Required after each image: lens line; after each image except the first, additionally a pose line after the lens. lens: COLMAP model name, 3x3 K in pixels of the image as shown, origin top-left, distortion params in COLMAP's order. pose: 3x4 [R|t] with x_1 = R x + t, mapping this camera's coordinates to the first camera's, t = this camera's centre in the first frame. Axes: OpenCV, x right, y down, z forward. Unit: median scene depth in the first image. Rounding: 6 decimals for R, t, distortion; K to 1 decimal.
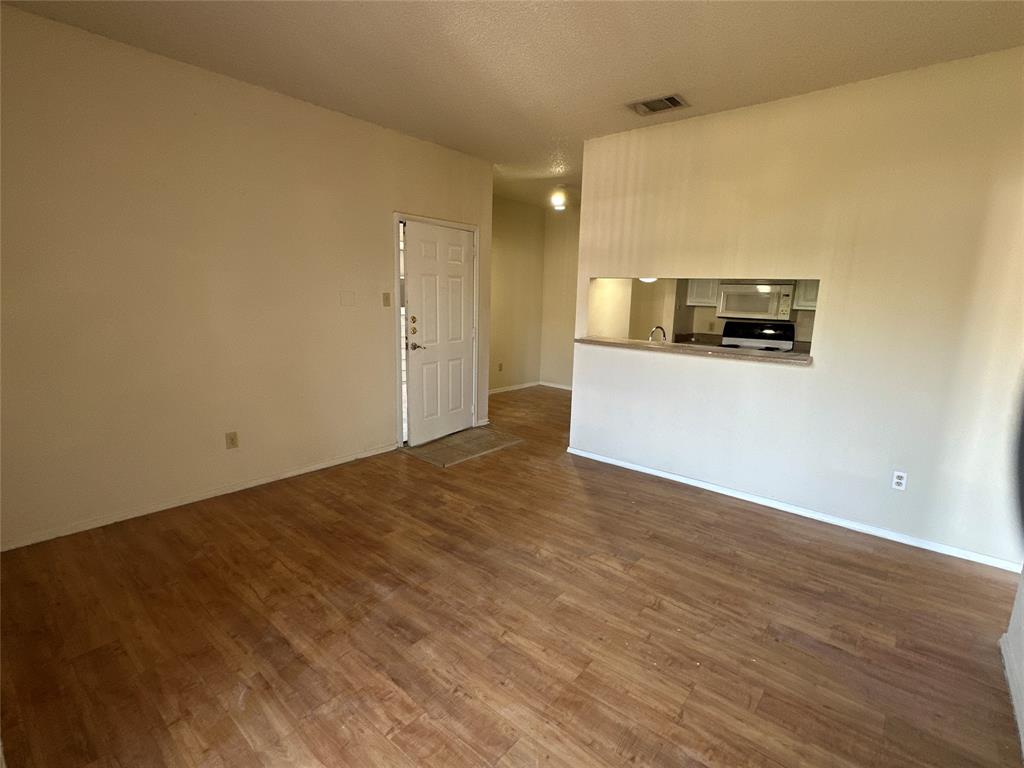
lens RADIAL K [[487.3, 0, 511.4], [0, 487.3, 384.4], [0, 0, 1]] dist [-0.011487, 0.000553]
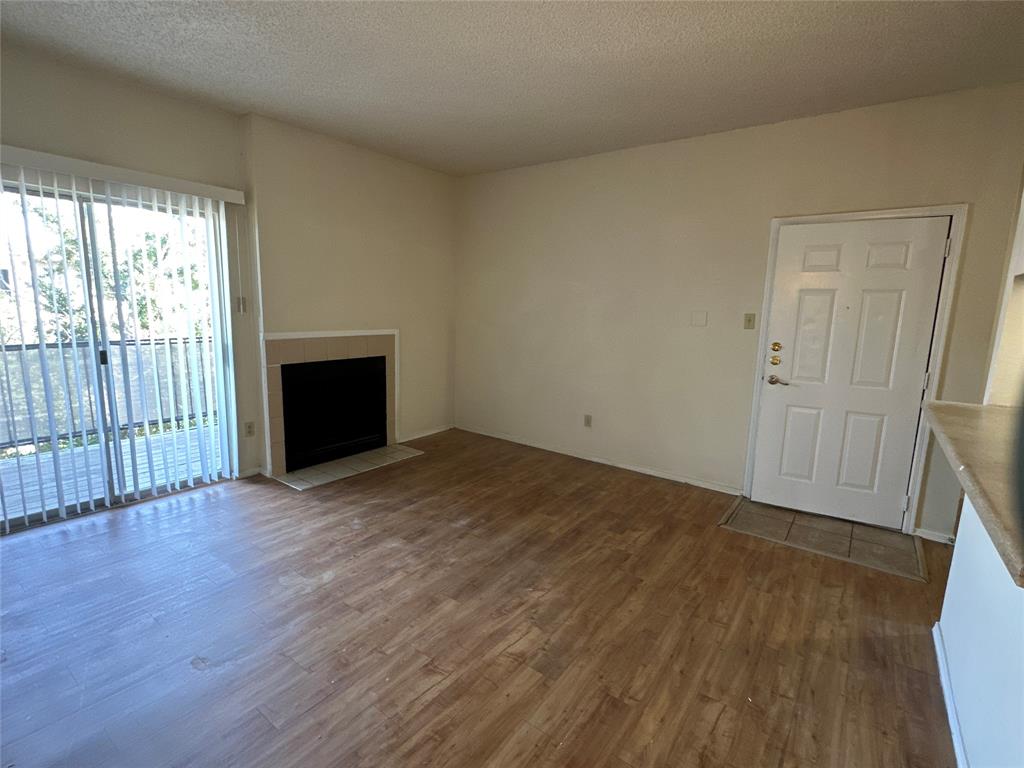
lens RADIAL K [[487.3, 0, 511.5], [0, 487.3, 384.4], [0, 0, 1]] dist [-0.011487, 0.000553]
pose [[0.067039, 0.137551, -0.988223, 0.851696], [-0.210876, 0.970031, 0.120714, -0.116433], [0.975211, 0.200301, 0.094036, 0.766123]]
